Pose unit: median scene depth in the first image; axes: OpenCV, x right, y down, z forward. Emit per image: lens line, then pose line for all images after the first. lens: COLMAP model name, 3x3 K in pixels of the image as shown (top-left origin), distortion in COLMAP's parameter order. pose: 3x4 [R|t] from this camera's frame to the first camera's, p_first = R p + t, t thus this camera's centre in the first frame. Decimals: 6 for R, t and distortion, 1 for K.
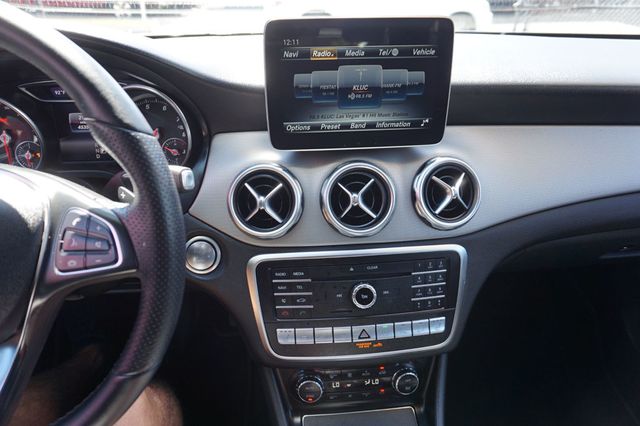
lens RADIAL K [[429.9, 0, 320.4], [0, 429.9, 214.8], [0, 0, 1]] dist [-0.032796, 0.018447]
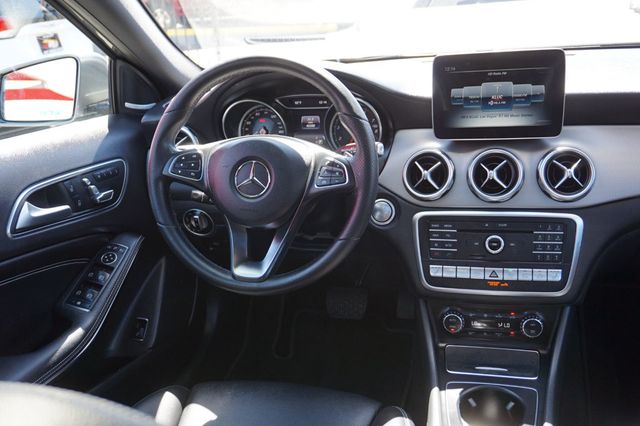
lens RADIAL K [[624.4, 0, 314.2], [0, 624.4, 215.1], [0, 0, 1]] dist [-0.007980, 0.000000]
pose [[0.936134, 0.052231, -0.347742, 0.249992], [-0.091170, 0.991142, -0.096564, 0.340931], [0.339618, 0.122101, 0.932604, -1.075583]]
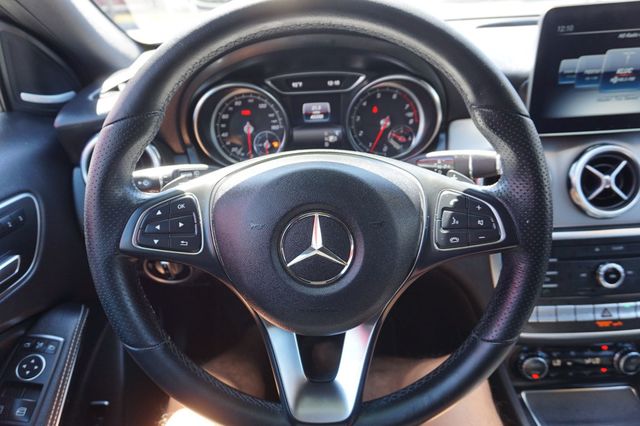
lens RADIAL K [[429.9, 0, 316.4], [0, 429.9, 211.0], [0, 0, 1]] dist [-0.032796, 0.018447]
pose [[0.995226, -0.006564, -0.097376, -0.496773], [0.008339, 0.999806, 0.017831, 0.010748], [0.097240, -0.018558, 0.995088, -0.075165]]
